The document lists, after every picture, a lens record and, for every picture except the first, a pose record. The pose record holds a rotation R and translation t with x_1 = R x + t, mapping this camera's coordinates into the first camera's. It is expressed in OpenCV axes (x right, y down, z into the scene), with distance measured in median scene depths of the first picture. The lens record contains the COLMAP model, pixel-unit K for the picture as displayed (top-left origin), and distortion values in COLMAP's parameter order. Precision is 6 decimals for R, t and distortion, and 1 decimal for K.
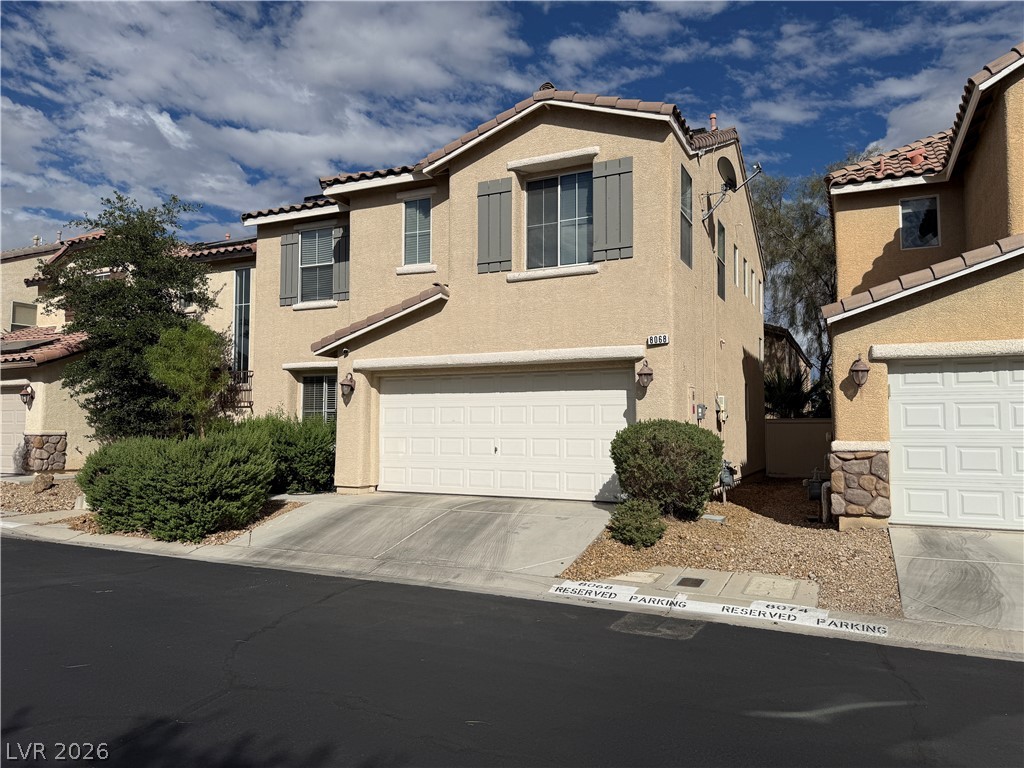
lens RADIAL K [[716.0, 0, 510.6], [0, 716.0, 387.9], [0, 0, 1]] dist [0.097855, -0.148110]
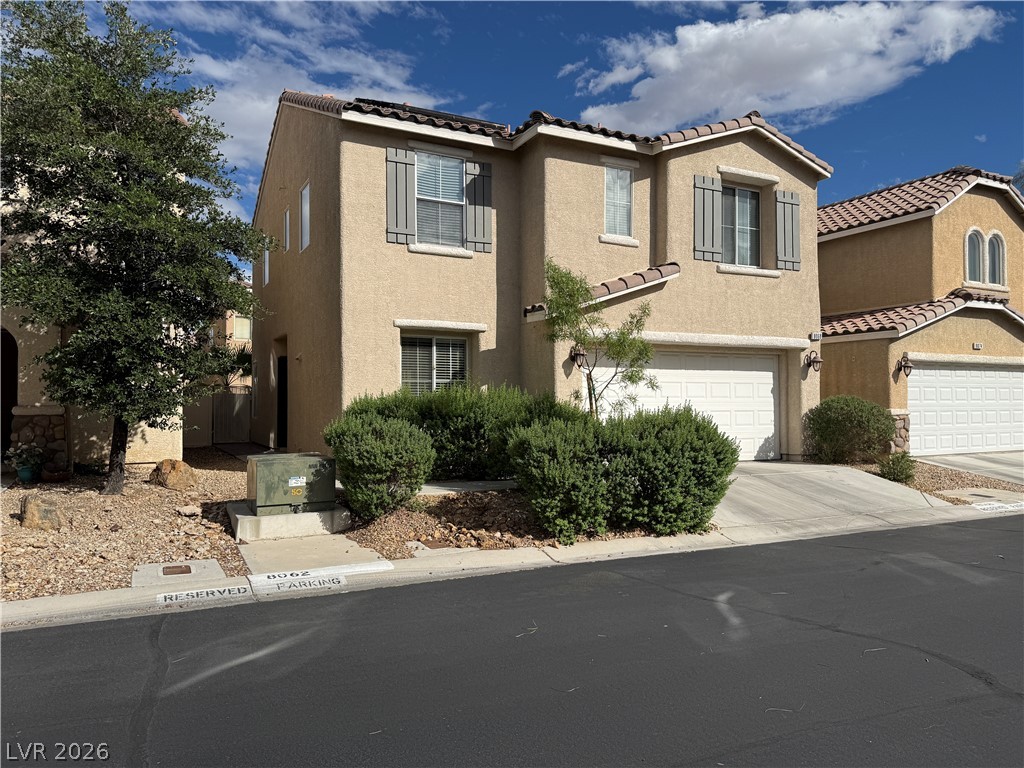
lens RADIAL K [[737.4, 0, 512.3], [0, 737.4, 389.7], [0, 0, 1]] dist [0.009983, -0.003911]
pose [[0.600781, 0.010082, 0.799350, -1.105268], [-0.042484, 0.998910, 0.019332, 0.026915], [-0.798284, -0.045574, 0.600555, 0.548848]]
